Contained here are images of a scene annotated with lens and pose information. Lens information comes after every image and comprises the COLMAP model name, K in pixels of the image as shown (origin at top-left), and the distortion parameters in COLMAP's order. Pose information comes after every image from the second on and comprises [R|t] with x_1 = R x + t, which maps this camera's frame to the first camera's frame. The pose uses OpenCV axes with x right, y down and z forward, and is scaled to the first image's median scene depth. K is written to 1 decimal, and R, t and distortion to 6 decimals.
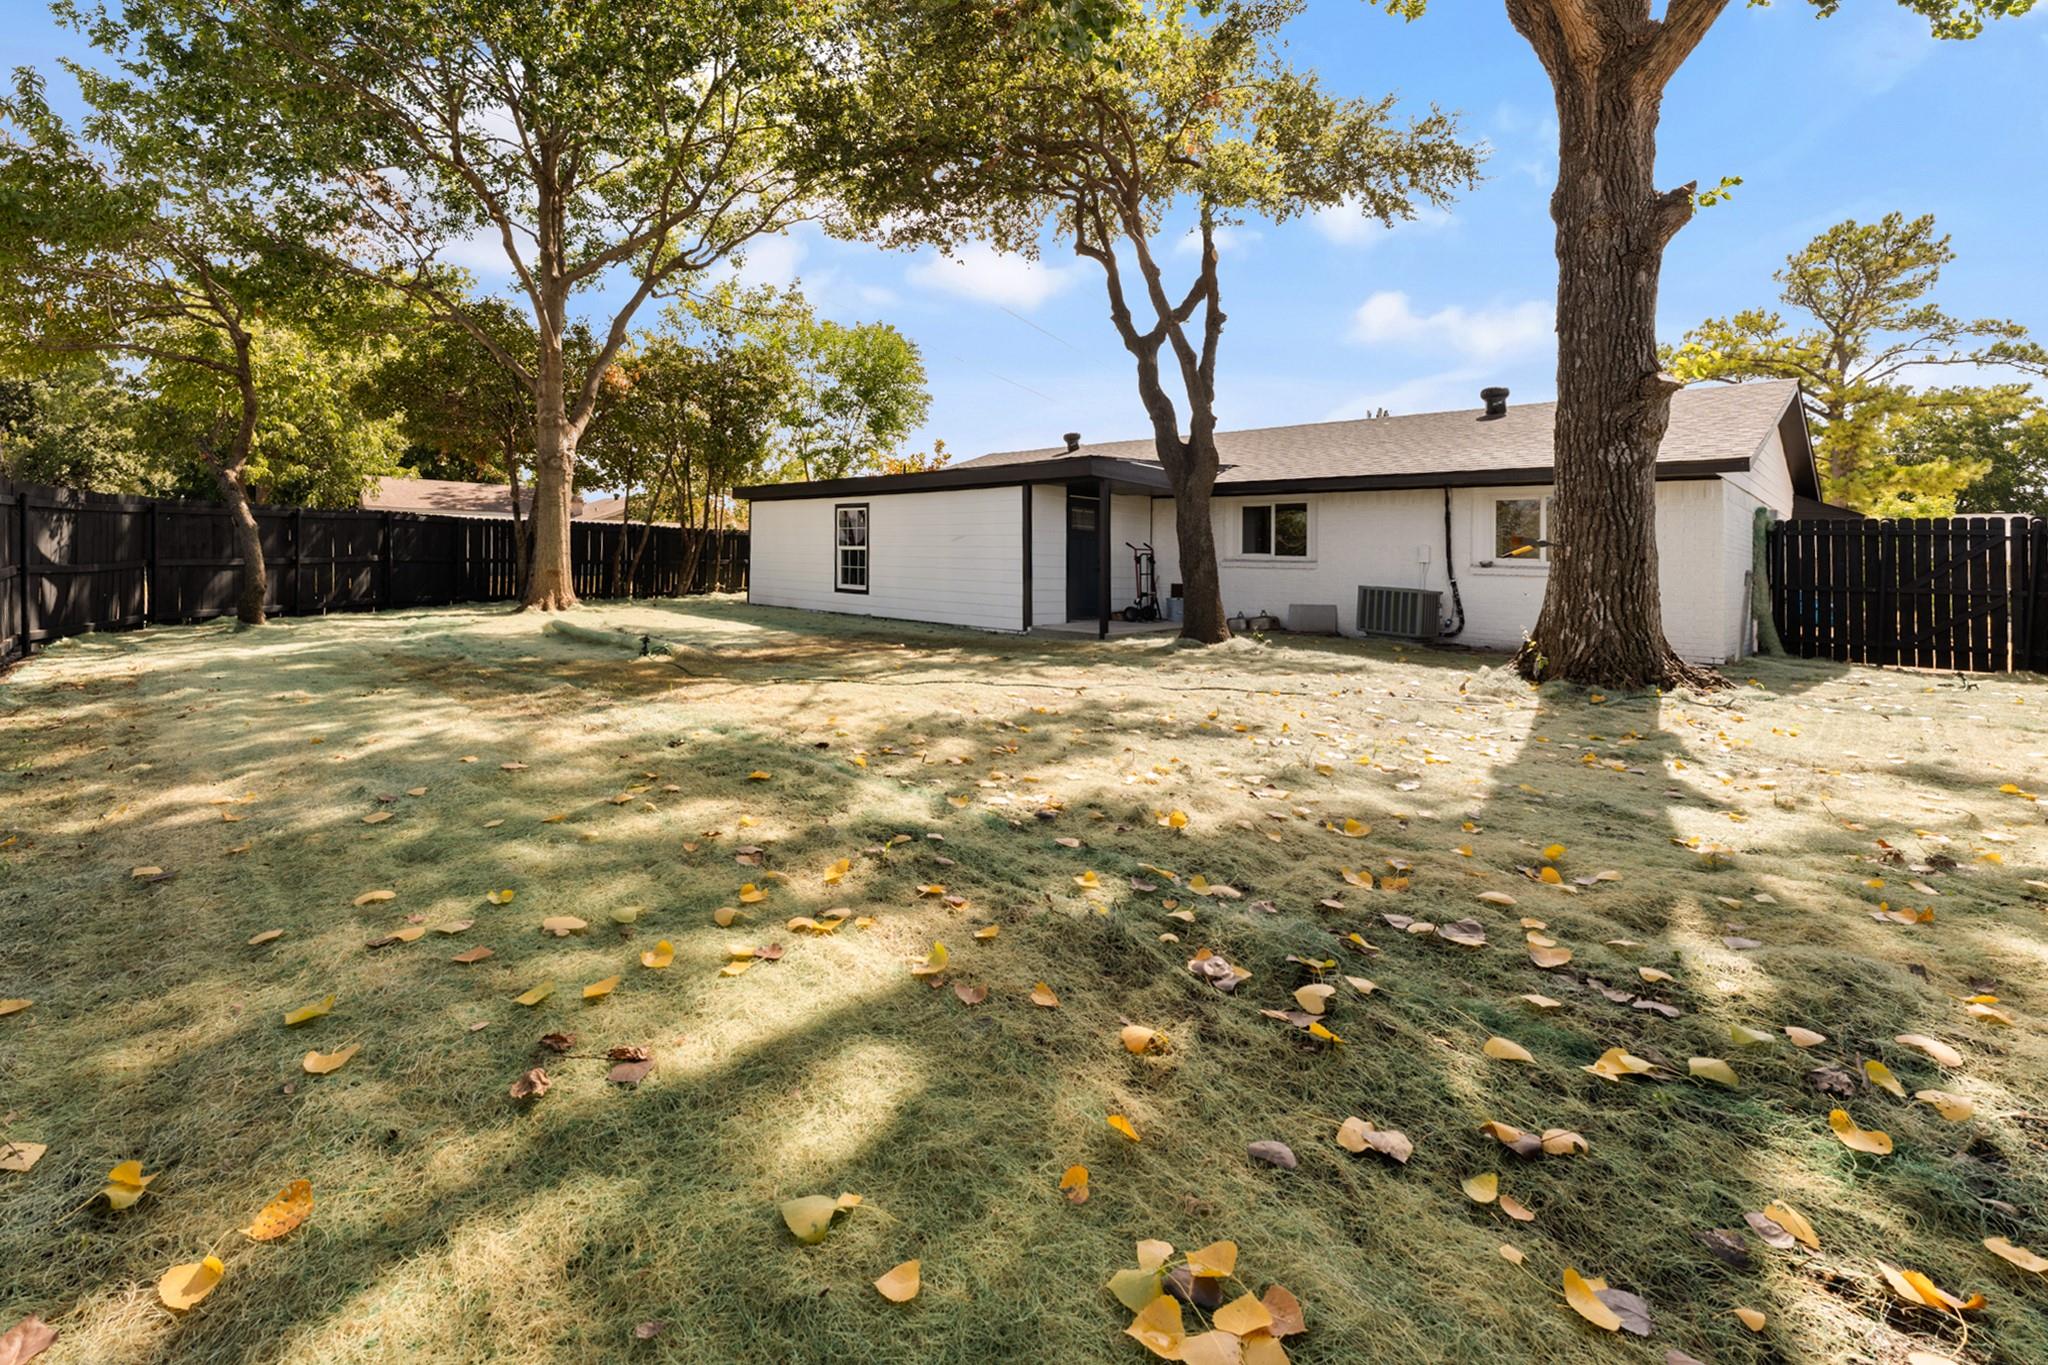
lens RADIAL K [[838.2, 0, 1027.8], [0, 838.2, 659.1], [0, 0, 1]] dist [-0.001035, -0.000164]
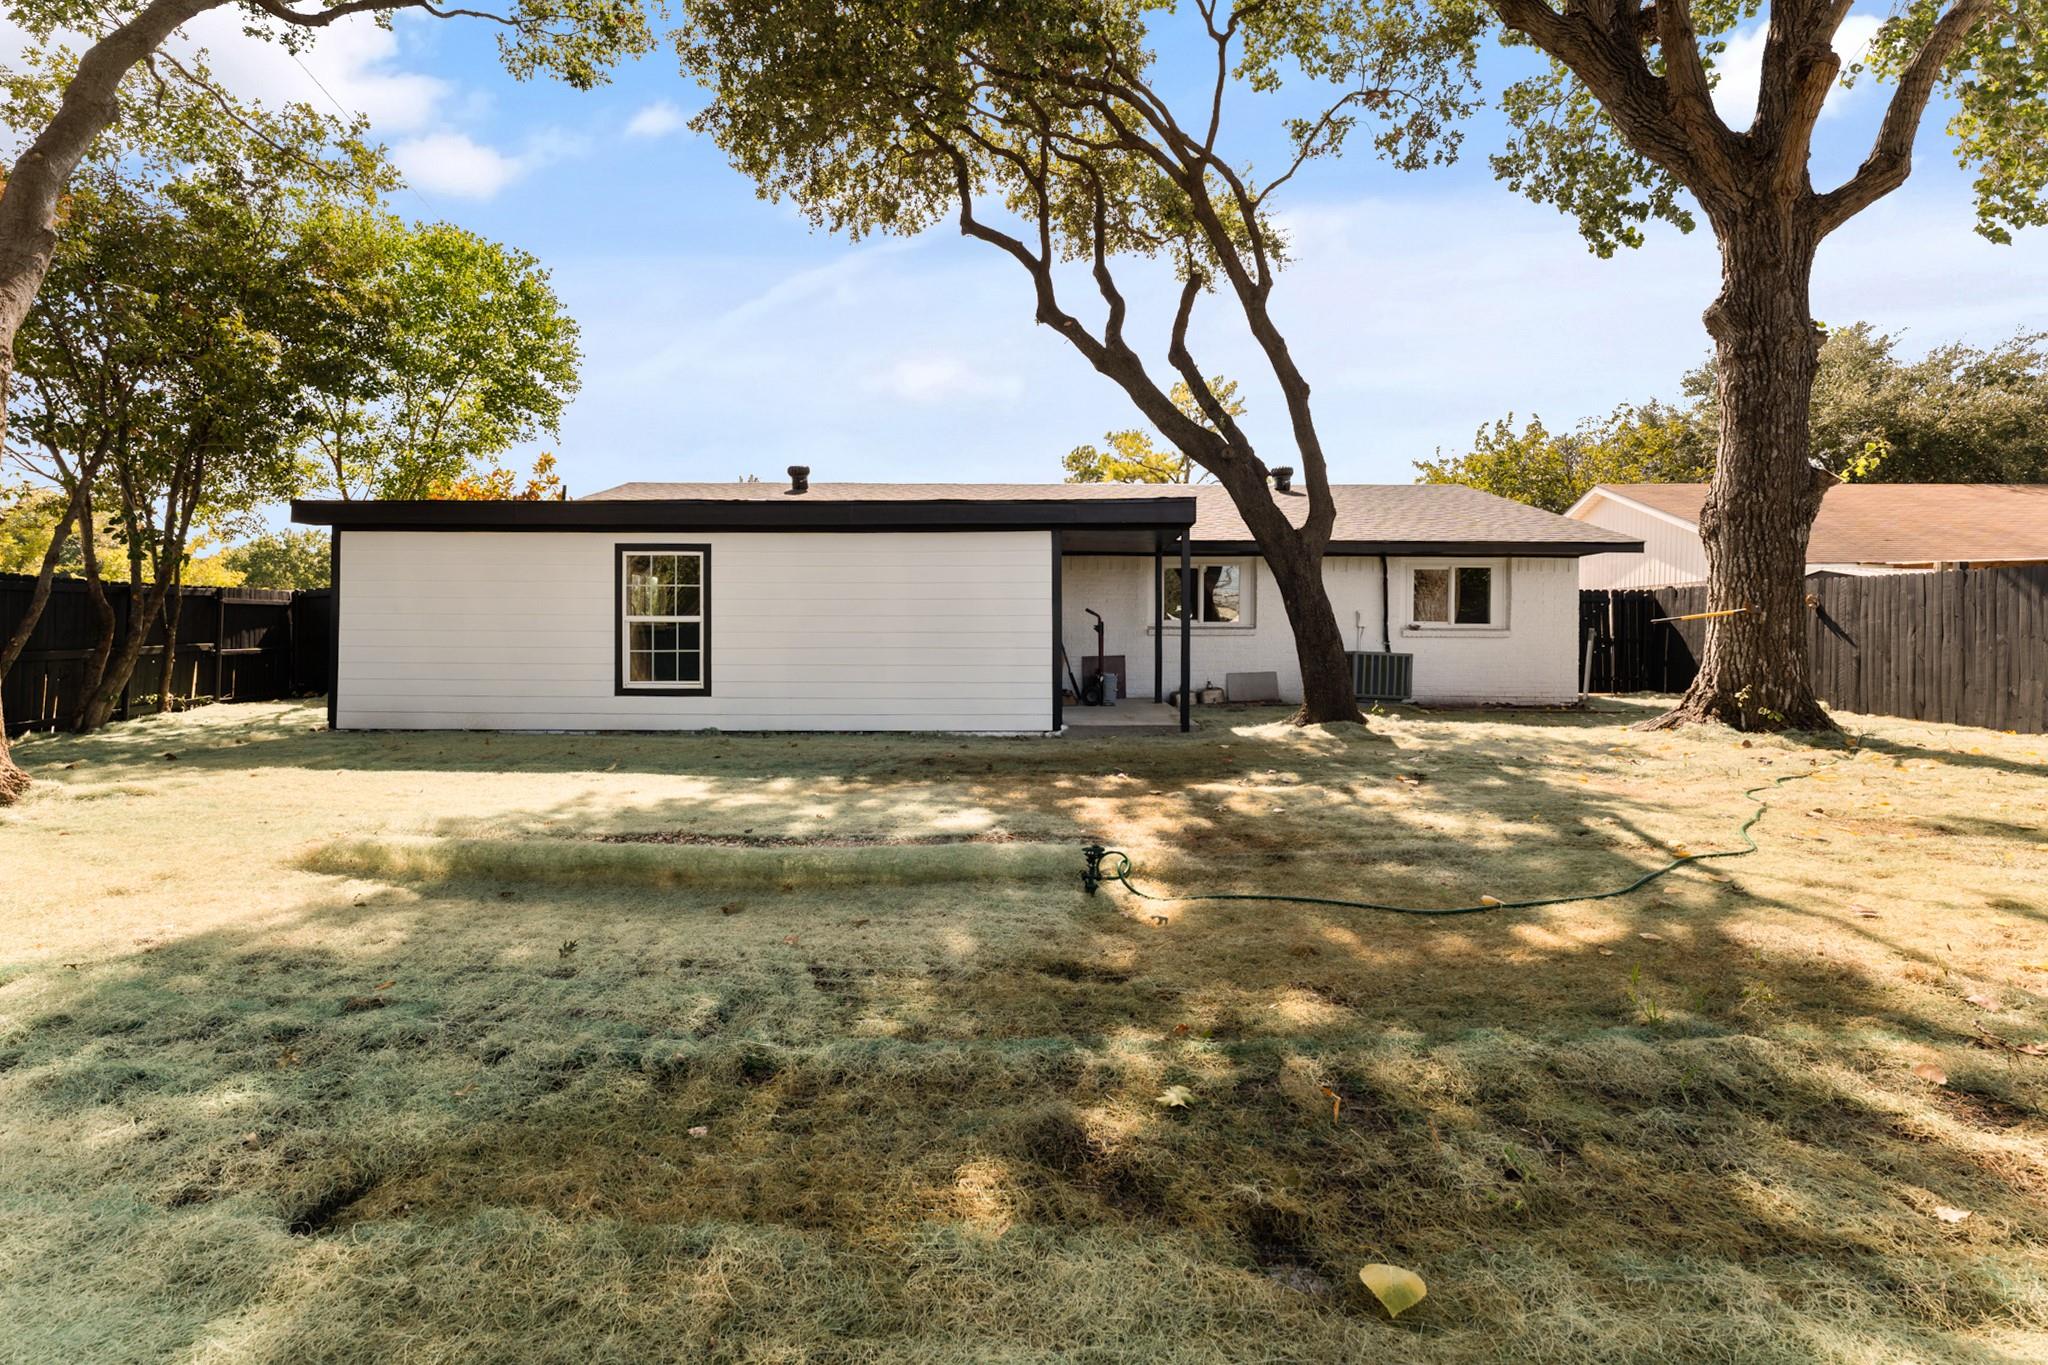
lens RADIAL K [[824.1, 0, 1024.0], [0, 824.1, 682.5], [0, 0, 1]] dist [0.000484, 0.000014]
pose [[0.744159, -0.064790, 0.664854, -0.422613], [0.093008, 0.995640, -0.007077, -0.062343], [-0.661496, 0.067103, 0.746940, 0.413967]]
